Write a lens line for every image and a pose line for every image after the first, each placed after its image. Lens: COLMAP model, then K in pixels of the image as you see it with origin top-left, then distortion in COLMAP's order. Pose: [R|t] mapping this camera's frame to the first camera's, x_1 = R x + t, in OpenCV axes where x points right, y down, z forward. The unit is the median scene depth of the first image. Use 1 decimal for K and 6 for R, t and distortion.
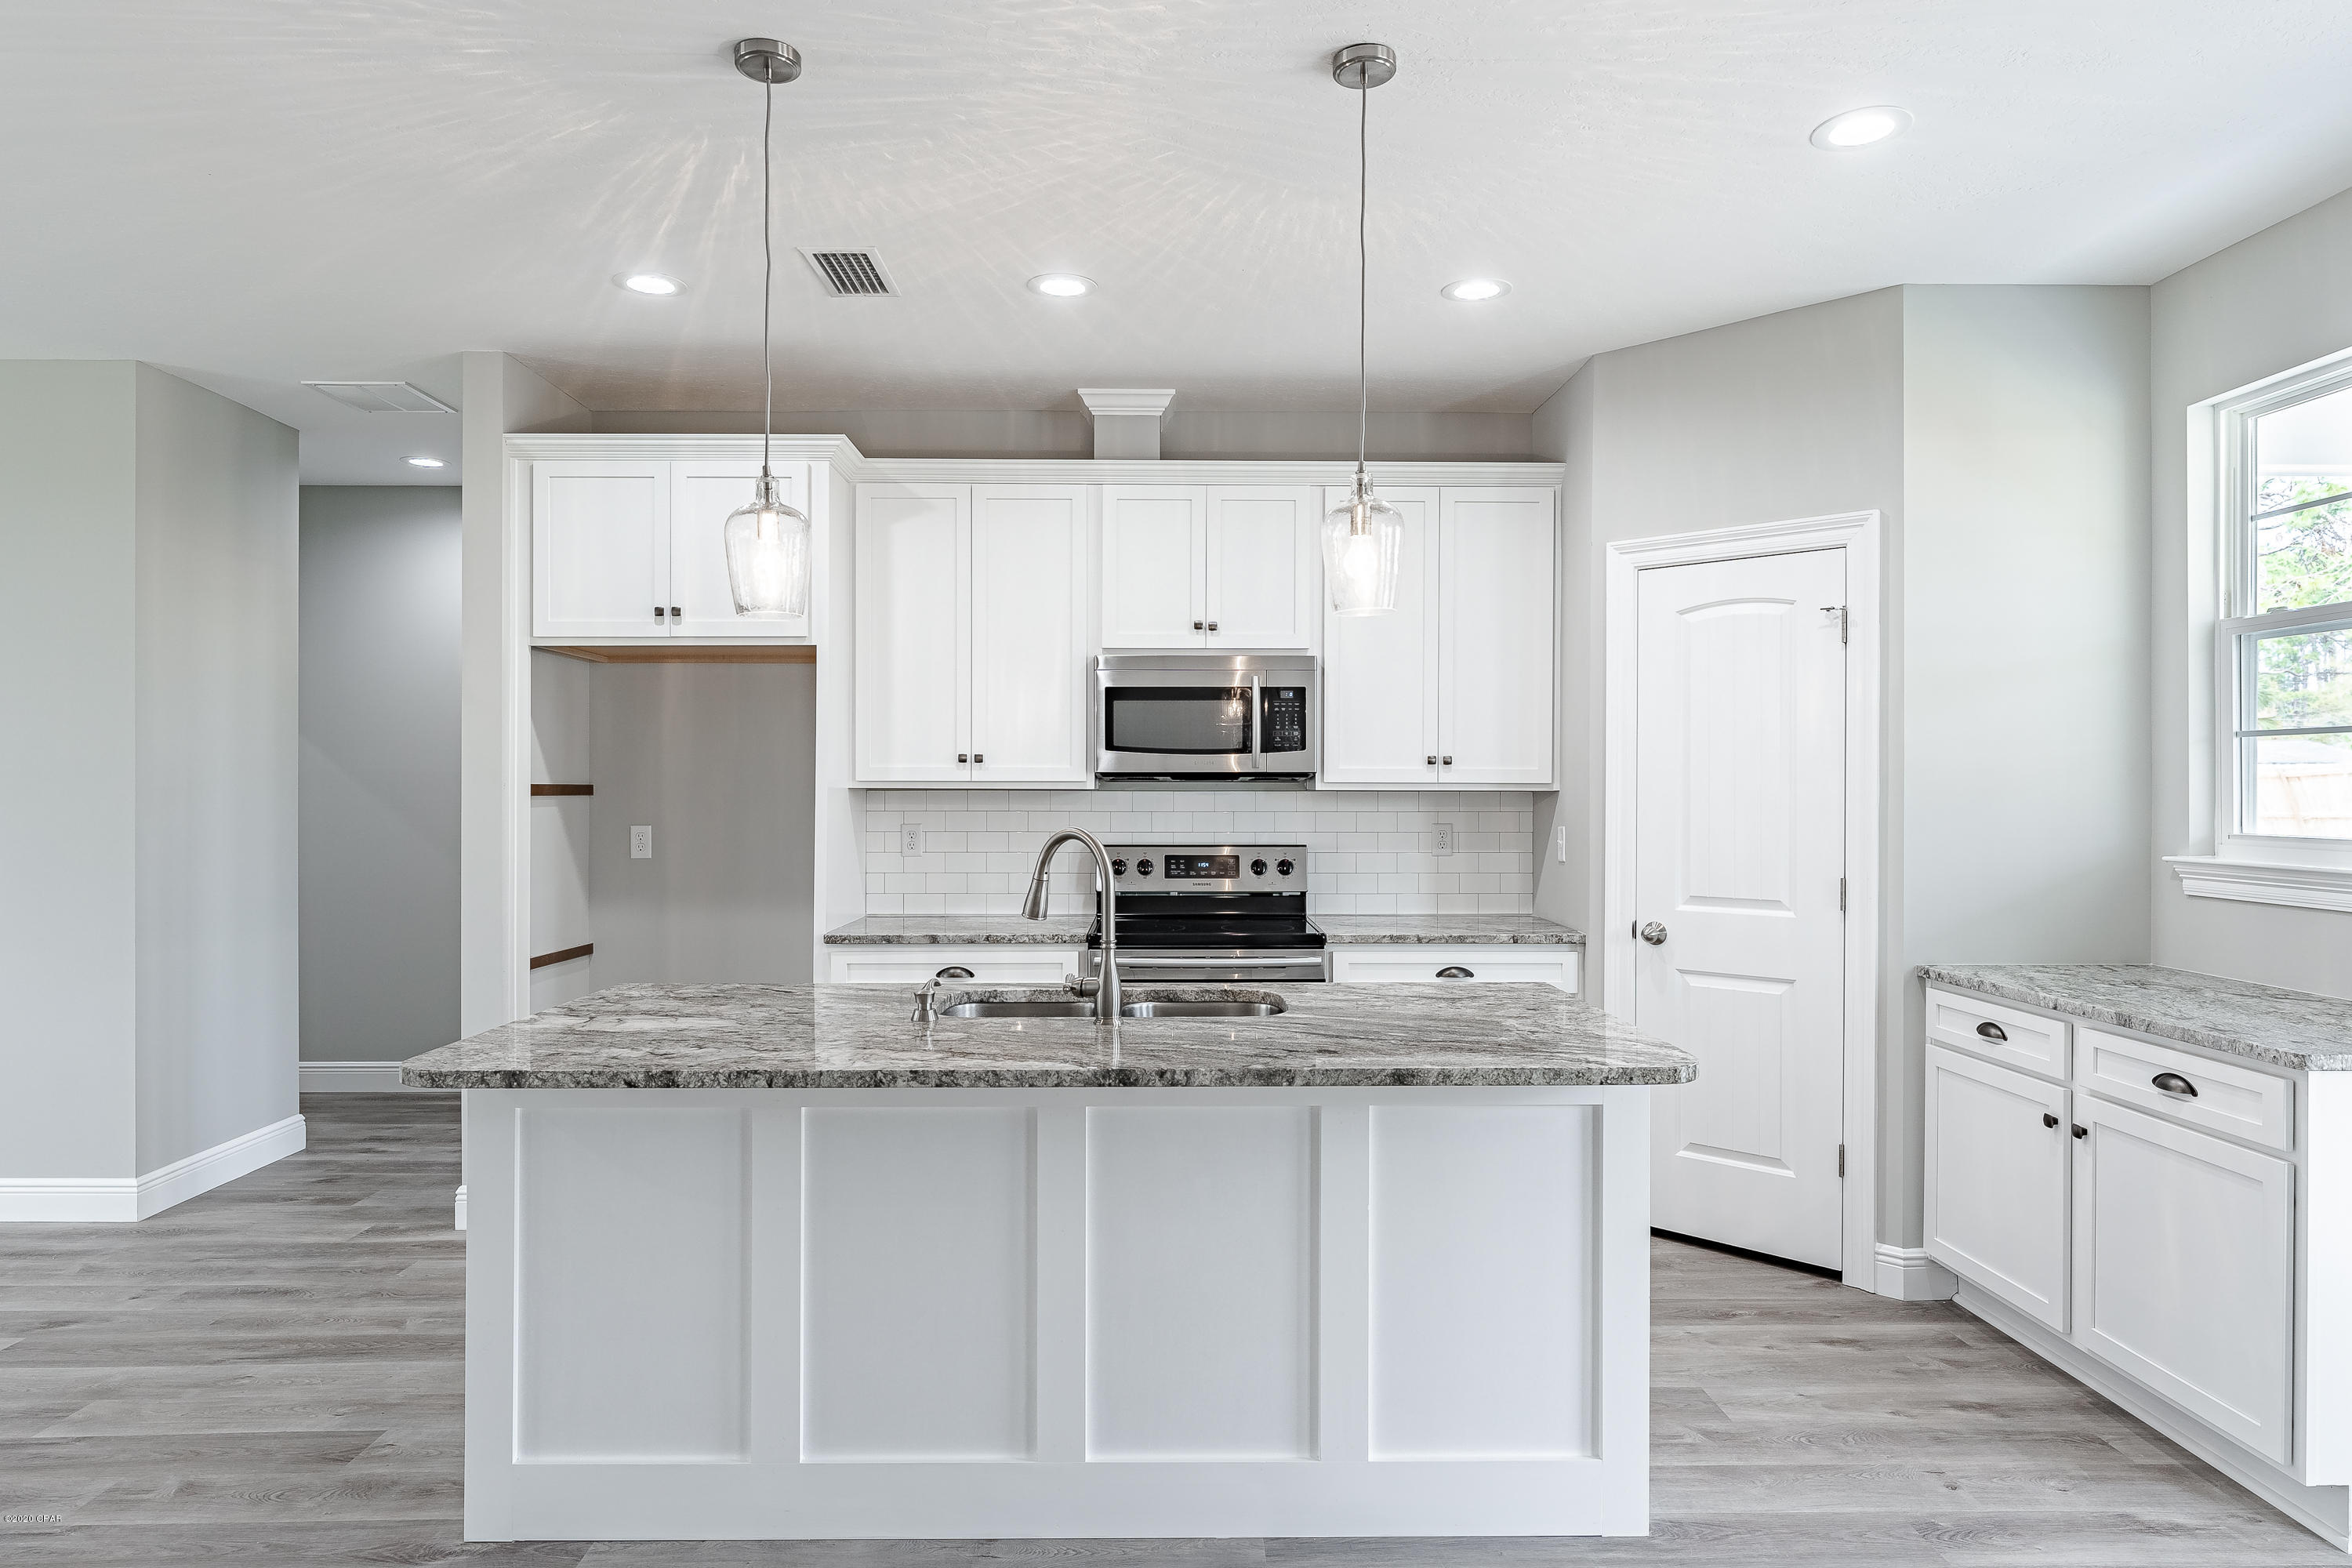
lens RADIAL K [[1358.5, 0, 1185.7], [0, 1358.5, 792.3], [0, 0, 1]] dist [0.000846, -0.004127]
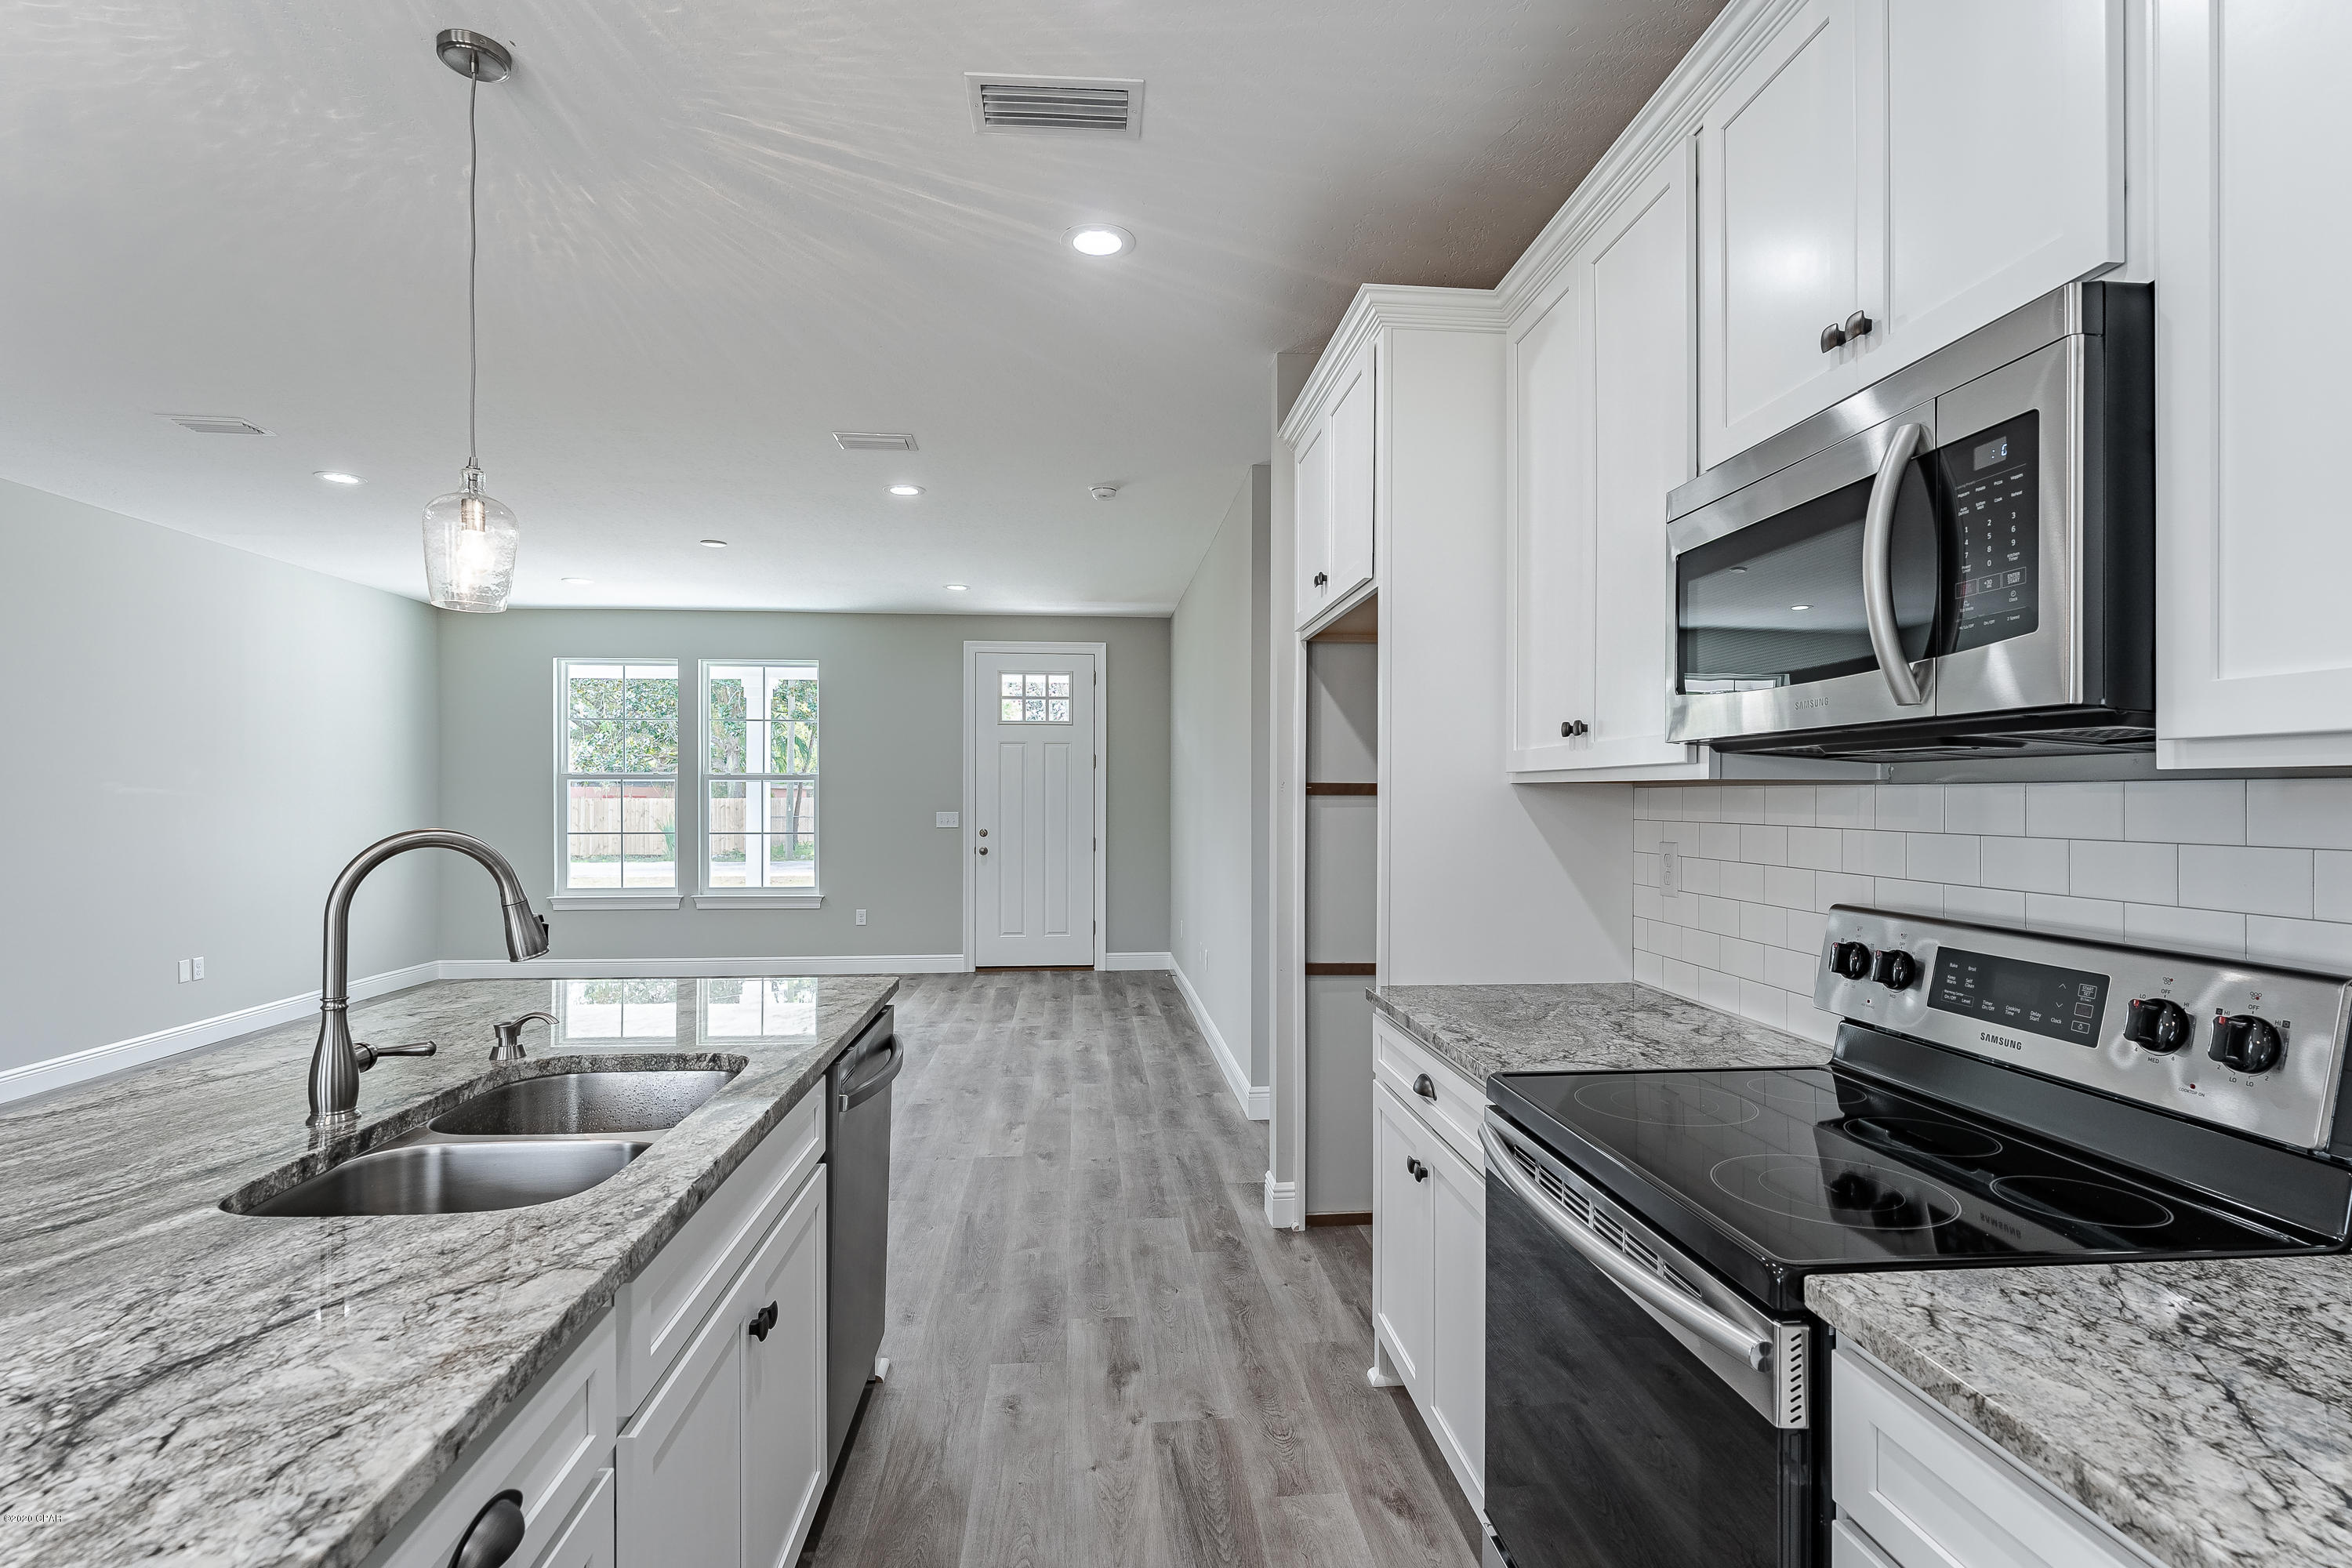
lens RADIAL K [[1161.5, 0, 1171.5], [0, 1161.5, 786.1], [0, 0, 1]] dist [0.004620, 0.000575]
pose [[0.059352, -0.008674, -0.998199, 0.379430], [-0.004721, 0.999949, -0.008970, 0.005401], [0.998226, 0.005245, 0.059308, 0.949865]]
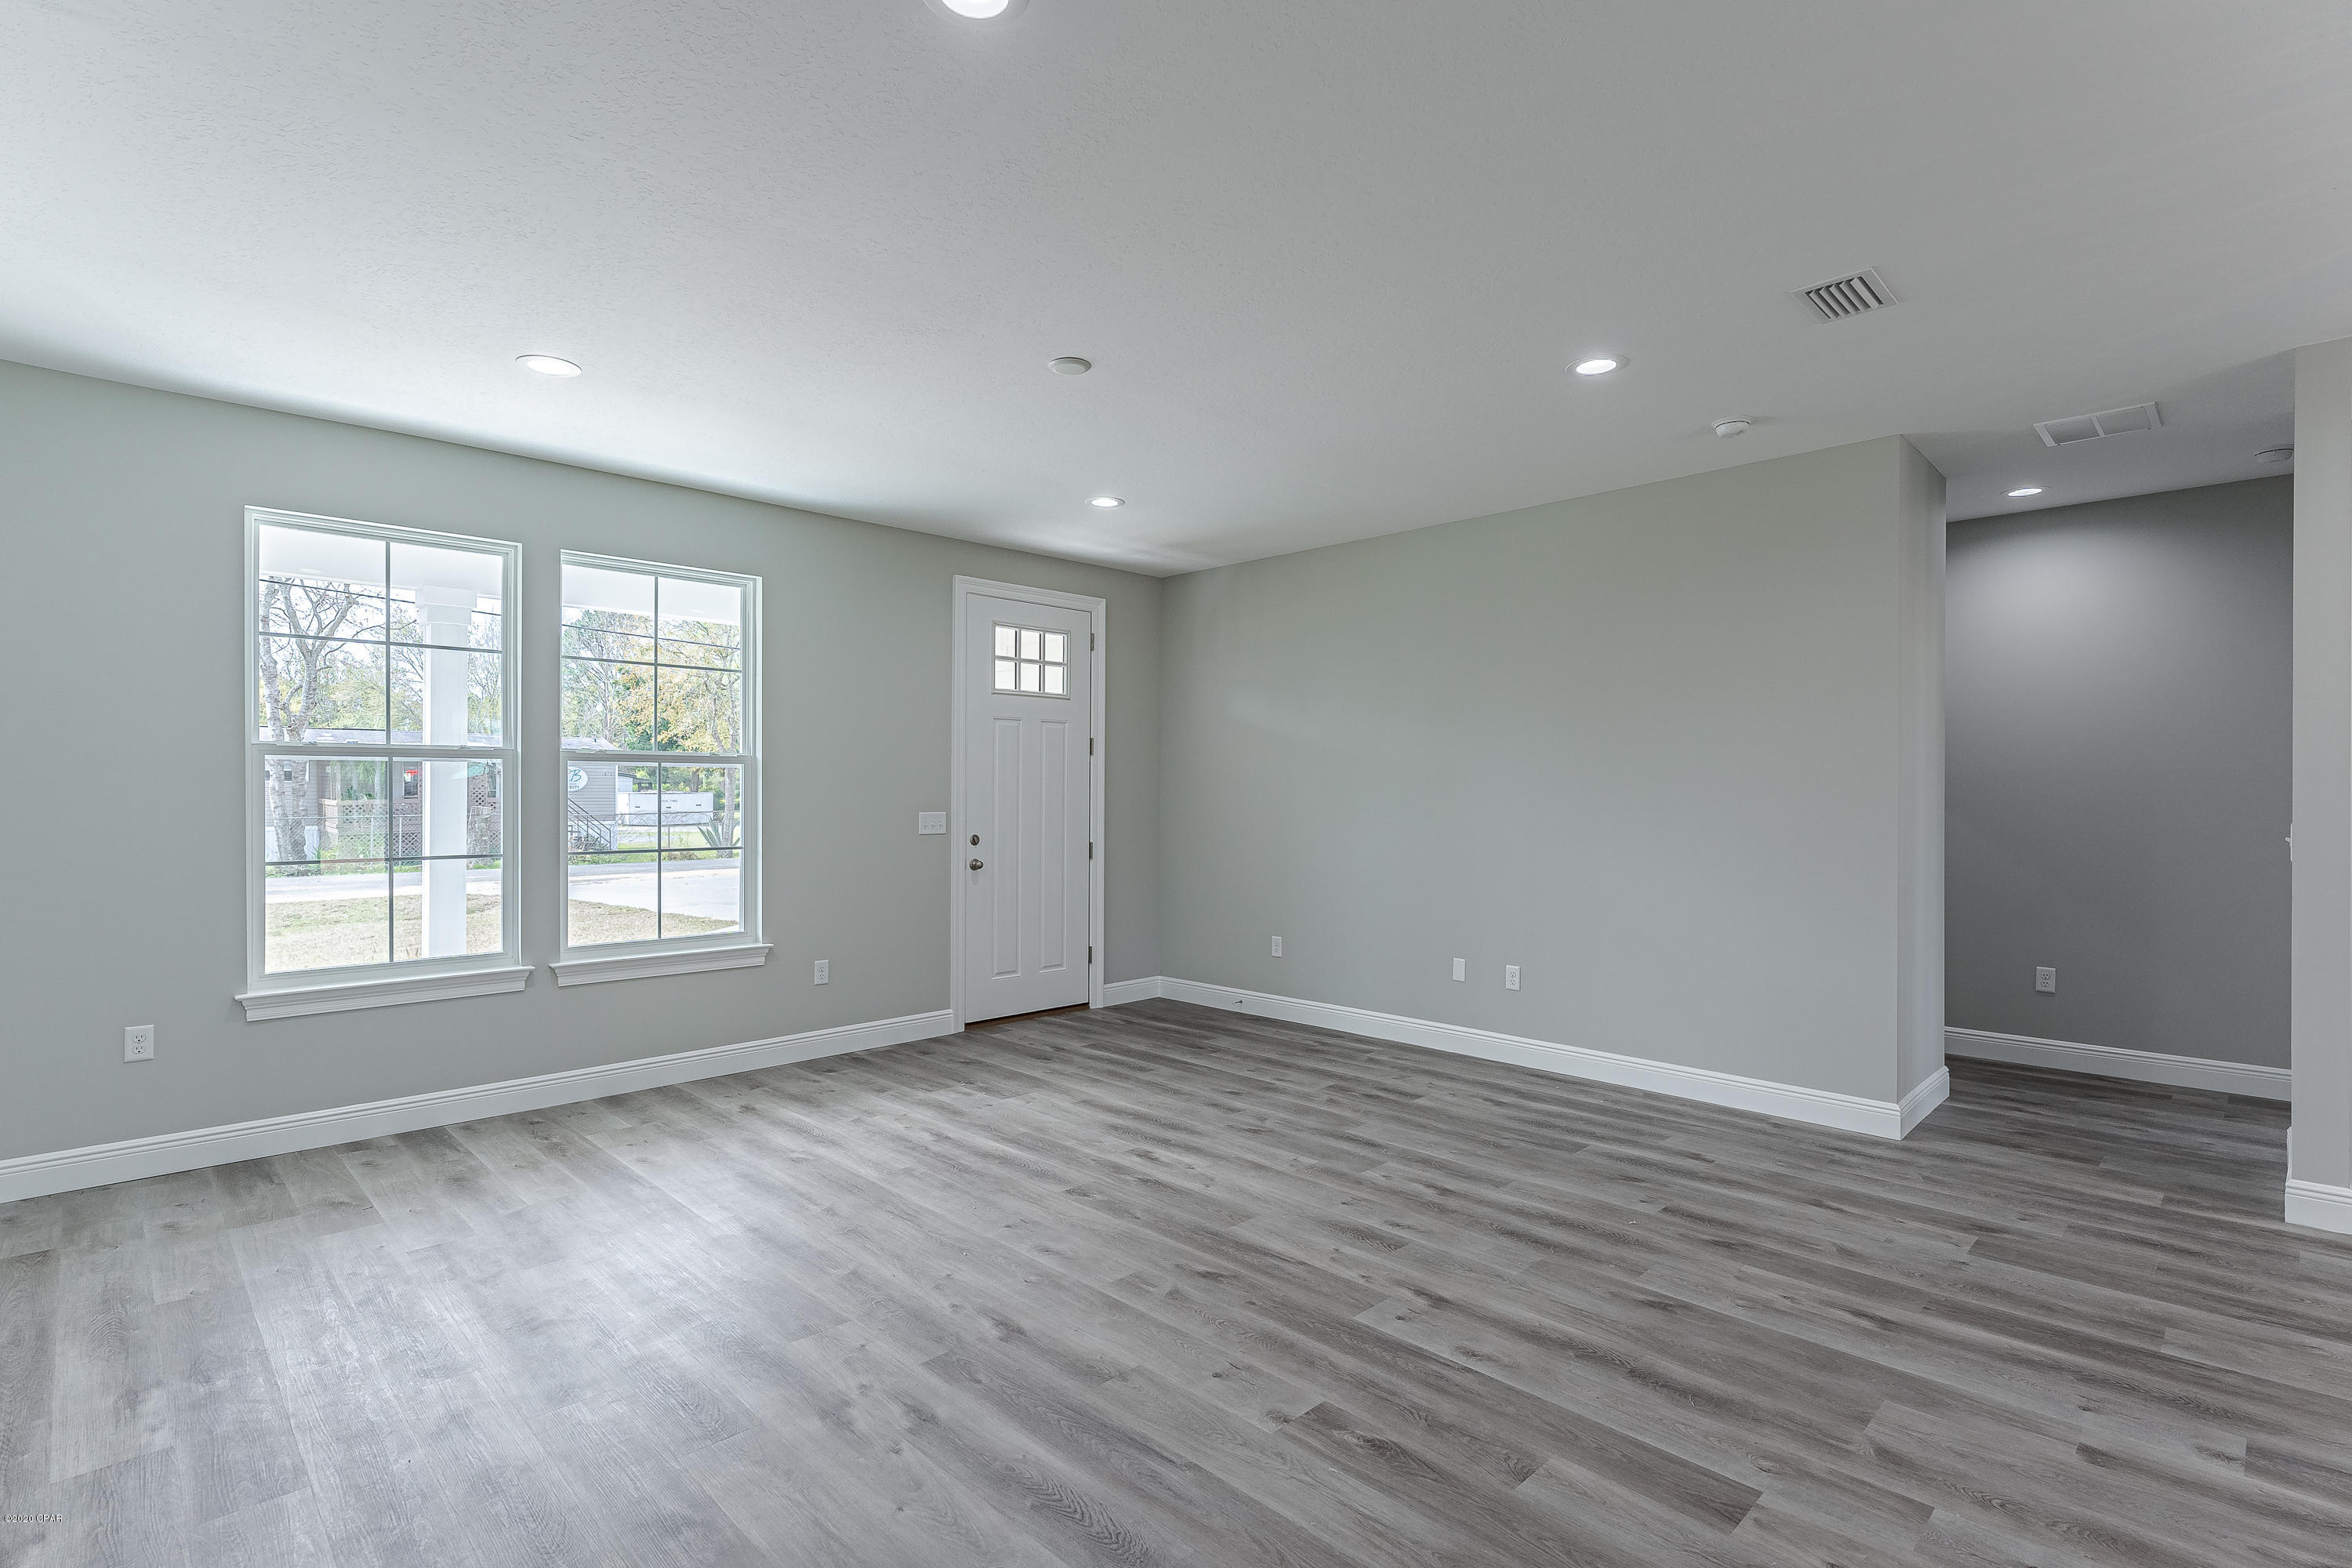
lens RADIAL K [[1116.5, 0, 1170.2], [0, 1116.5, 793.9], [0, 0, 1]] dist [-0.002979, 0.001108]
pose [[0.687279, 0.002363, -0.726390, -0.551871], [-0.004380, 0.999990, -0.000891, 0.011986], [0.726380, 0.003794, 0.687283, -0.176659]]
